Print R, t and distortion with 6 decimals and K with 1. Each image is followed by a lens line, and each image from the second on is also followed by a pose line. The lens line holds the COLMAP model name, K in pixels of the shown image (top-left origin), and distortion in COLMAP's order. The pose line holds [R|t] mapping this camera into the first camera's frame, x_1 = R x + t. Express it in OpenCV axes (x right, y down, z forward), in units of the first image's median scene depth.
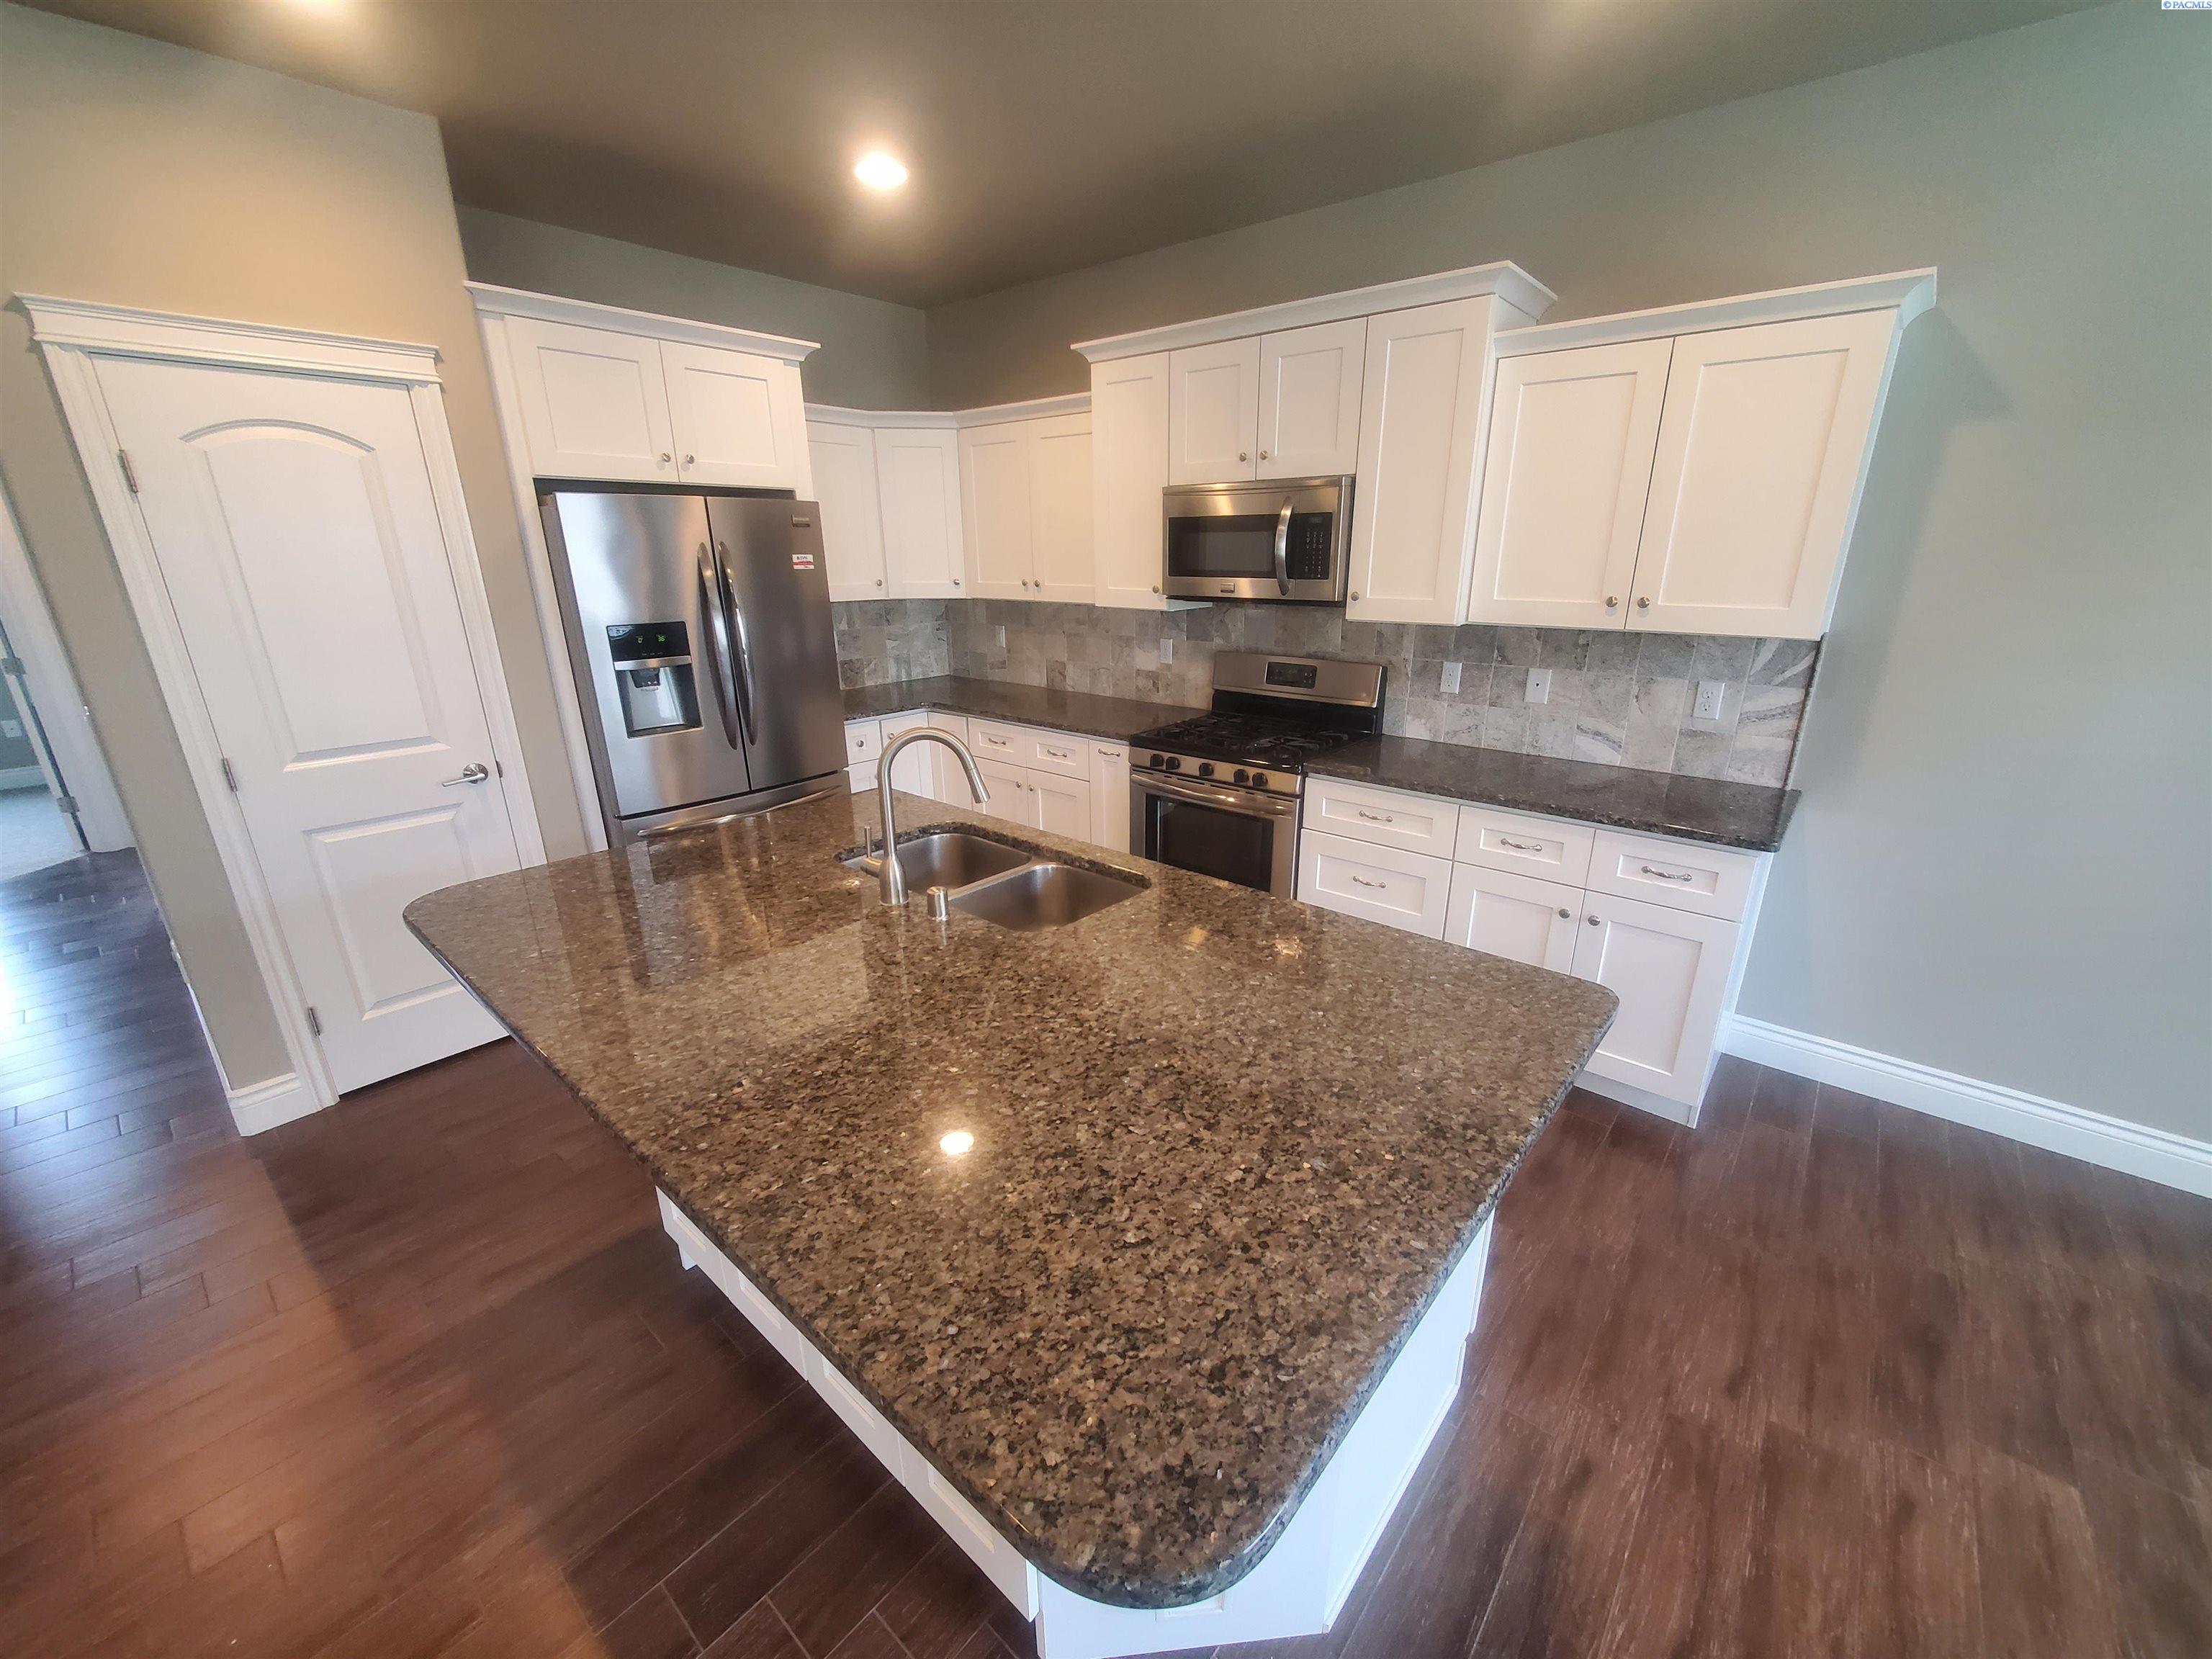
lens RADIAL K [[875.2, 0, 1121.0], [0, 875.2, 849.8], [0, 0, 1]] dist [-0.001938, -0.000842]
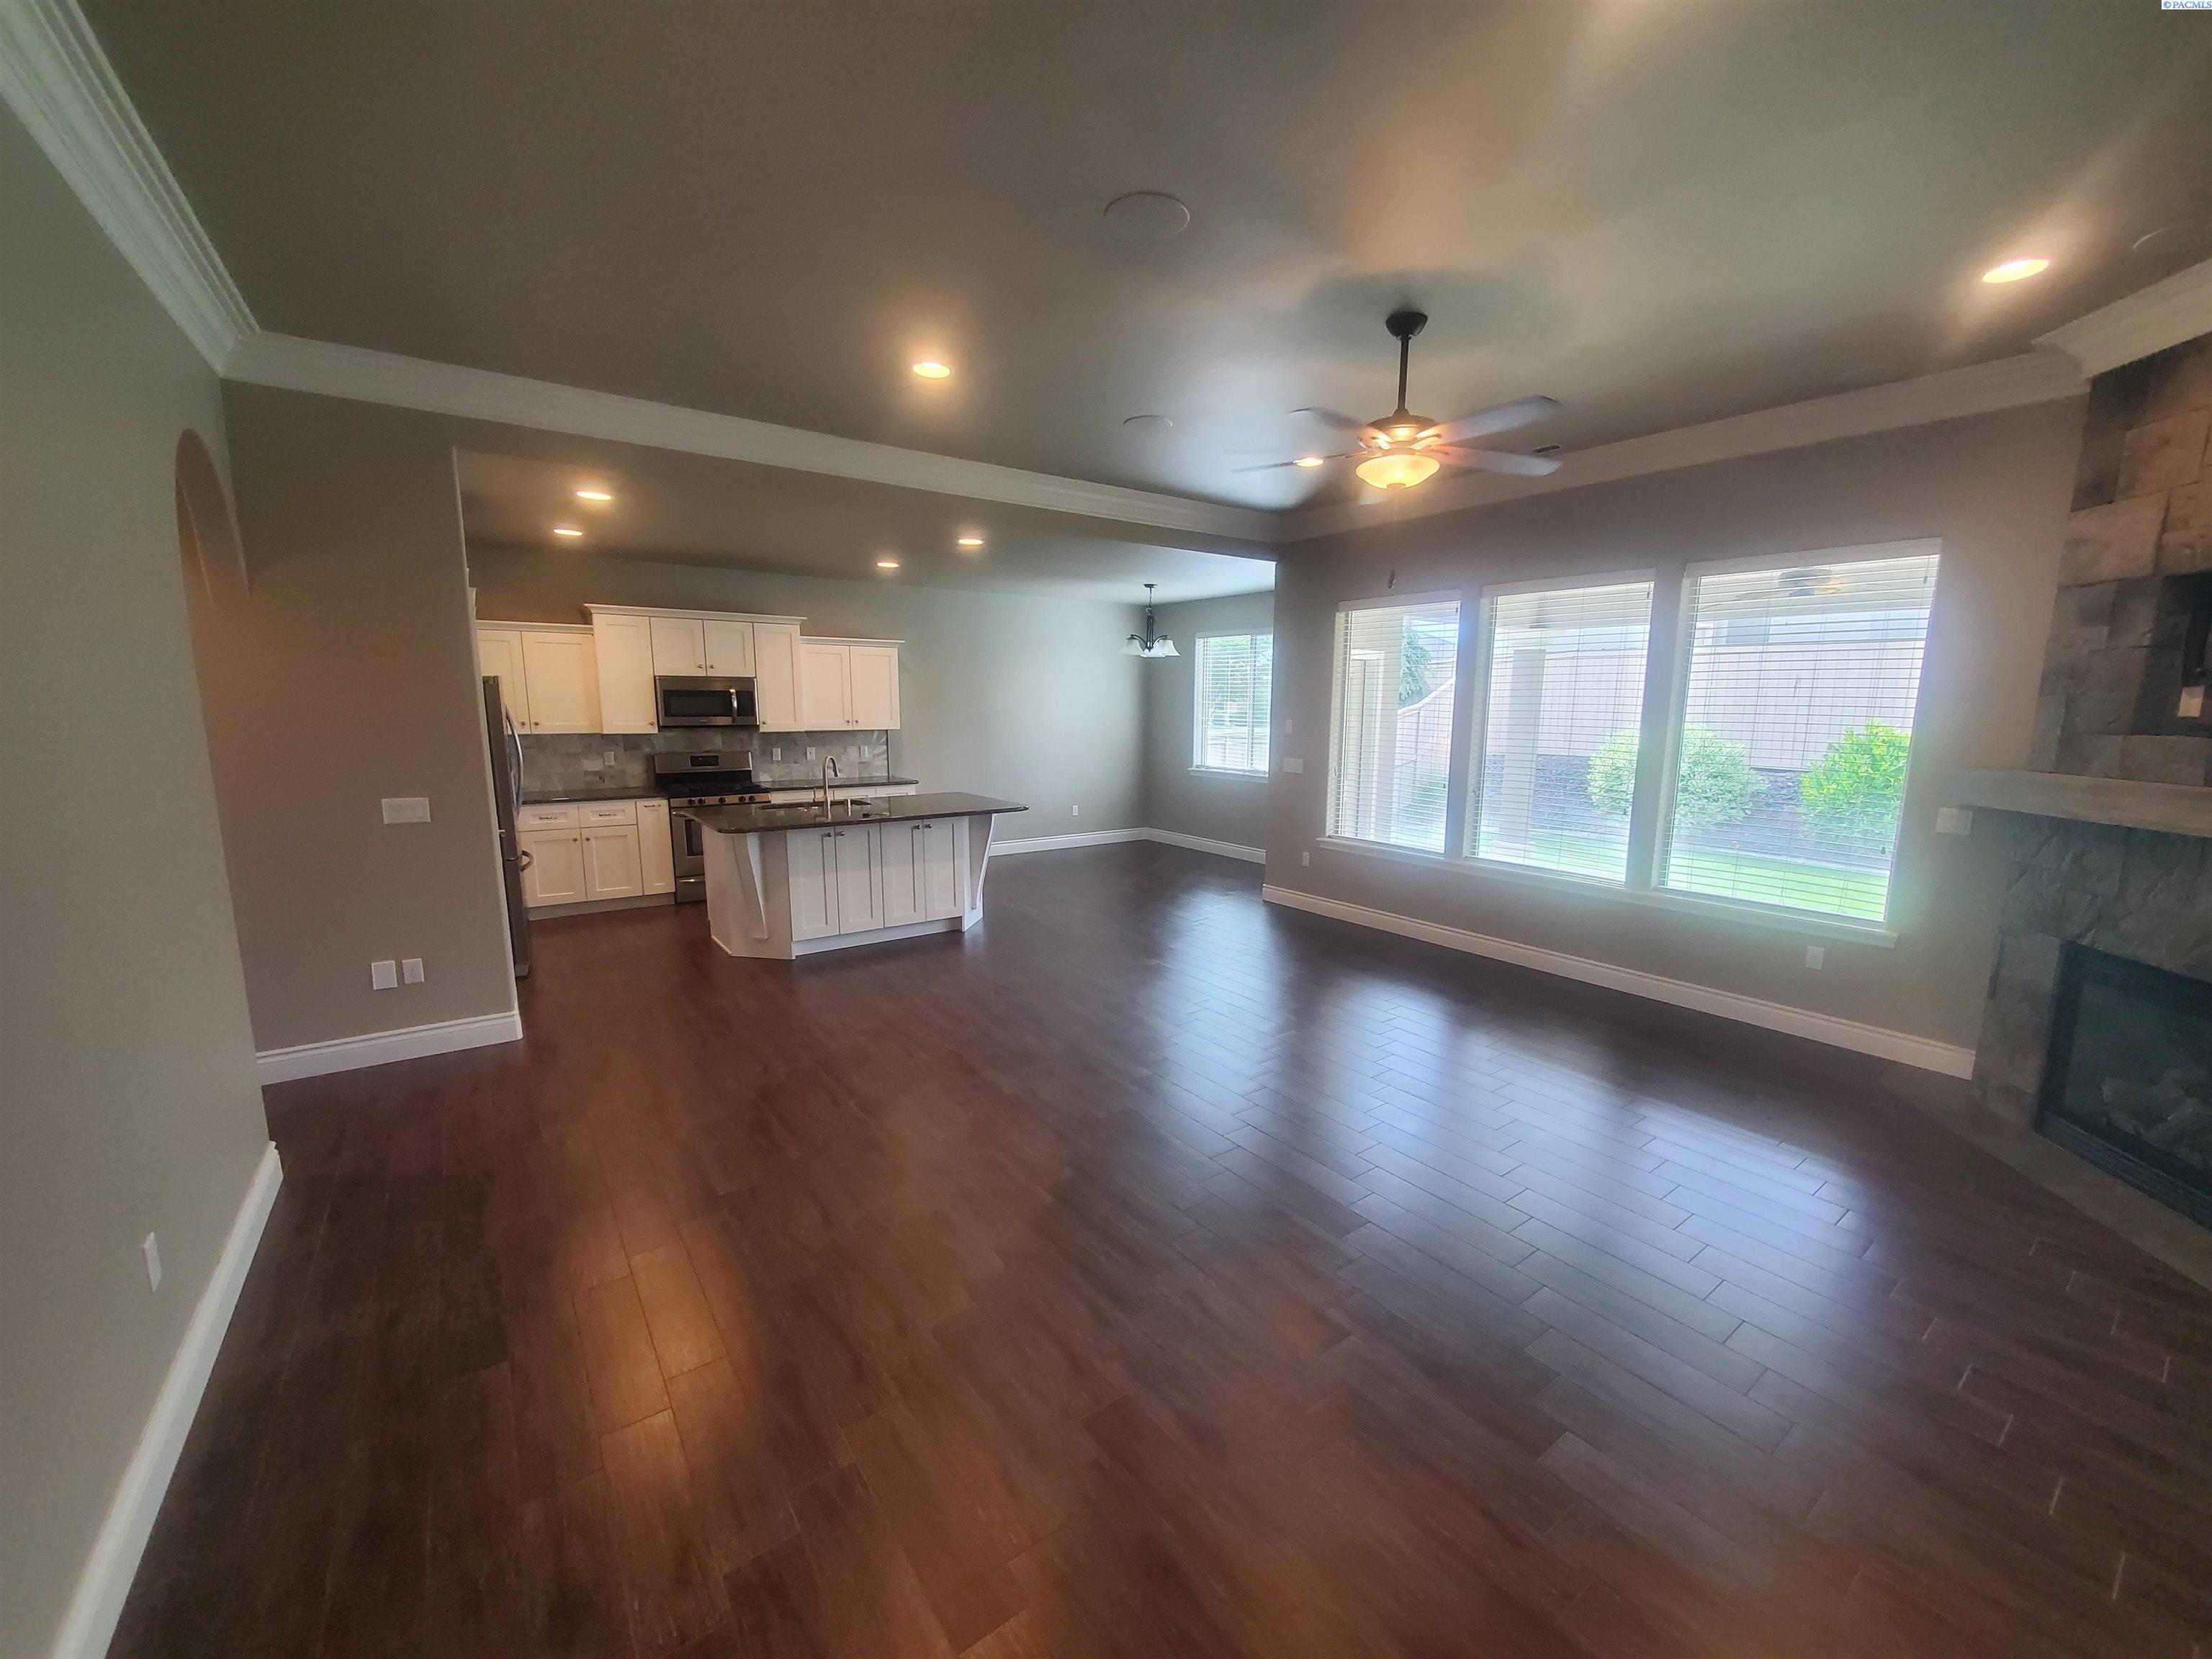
lens RADIAL K [[875.2, 0, 1121.0], [0, 875.2, 849.8], [0, 0, 1]] dist [-0.001938, -0.000842]
pose [[0.225812, -0.157474, 0.961359, -1.949339], [0.307832, 0.947818, 0.082950, 0.164877], [-0.924256, 0.277206, 0.262504, -0.512300]]
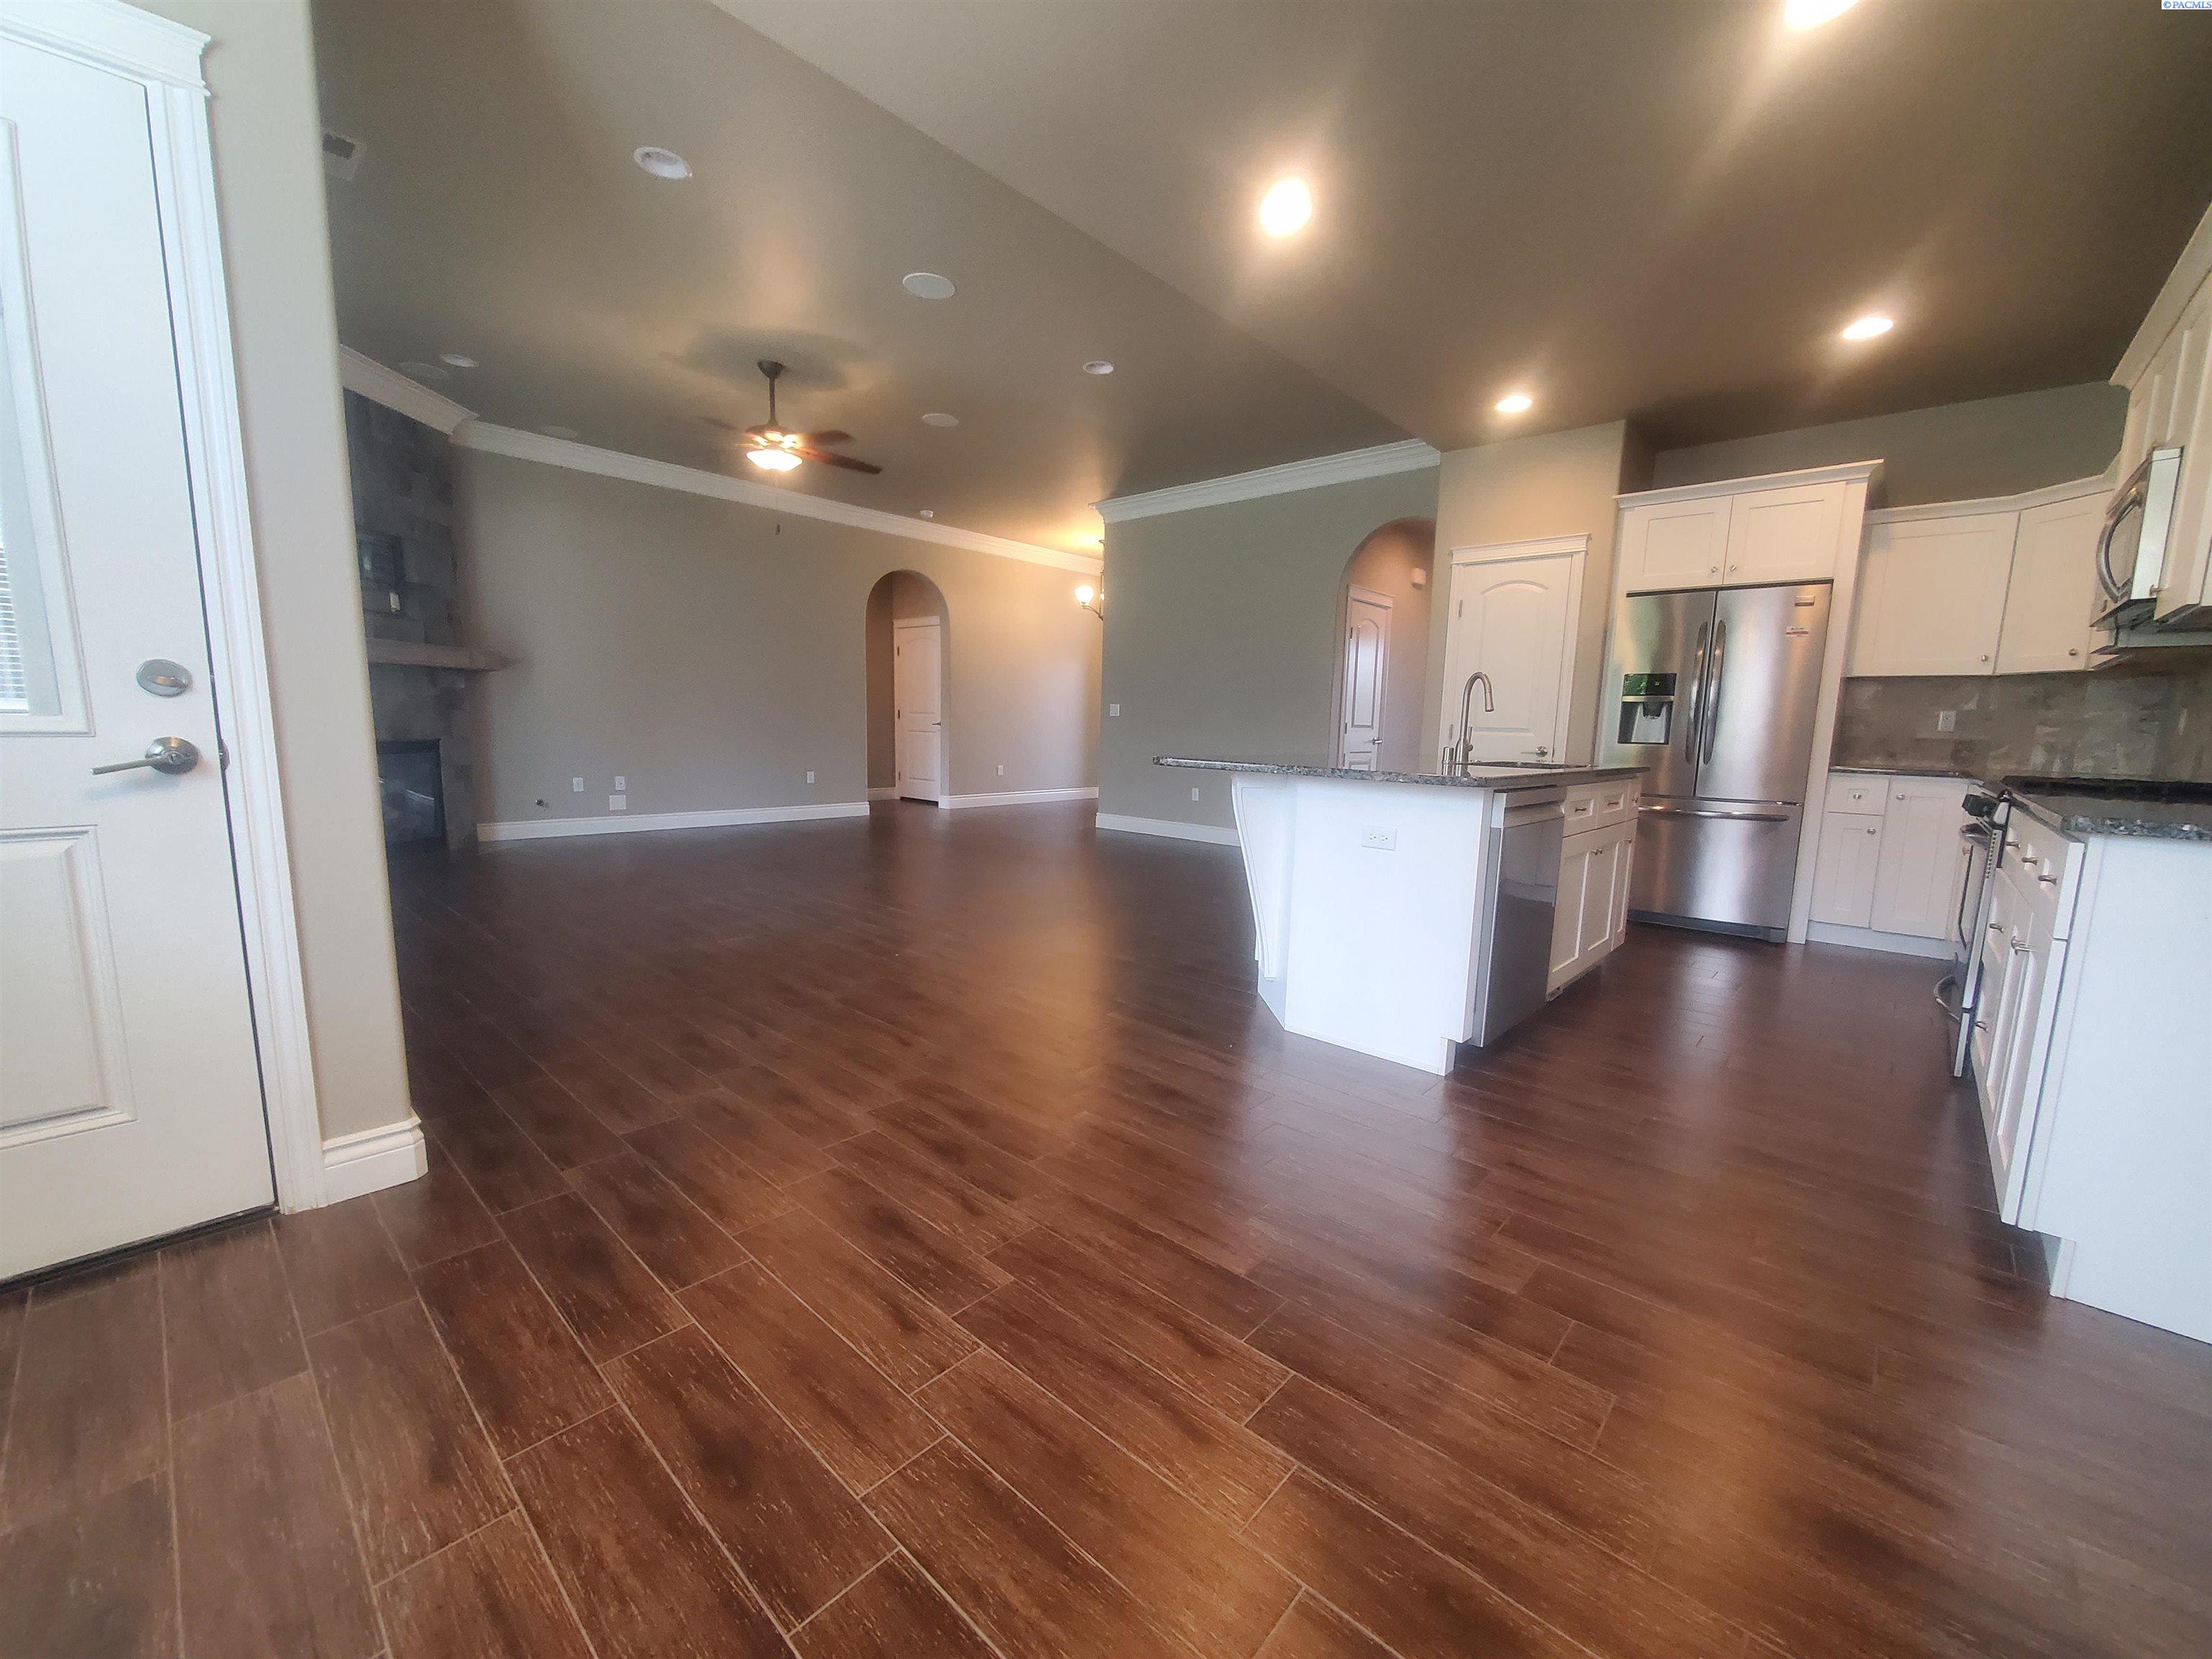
lens RADIAL K [[875.2, 0, 1121.0], [0, 875.2, 849.8], [0, 0, 1]] dist [-0.001938, -0.000842]
pose [[-0.022028, 0.152993, -0.987982, 0.824422], [-0.350593, 0.924283, 0.150946, 0.100963], [0.936269, 0.349705, 0.033278, 0.120708]]
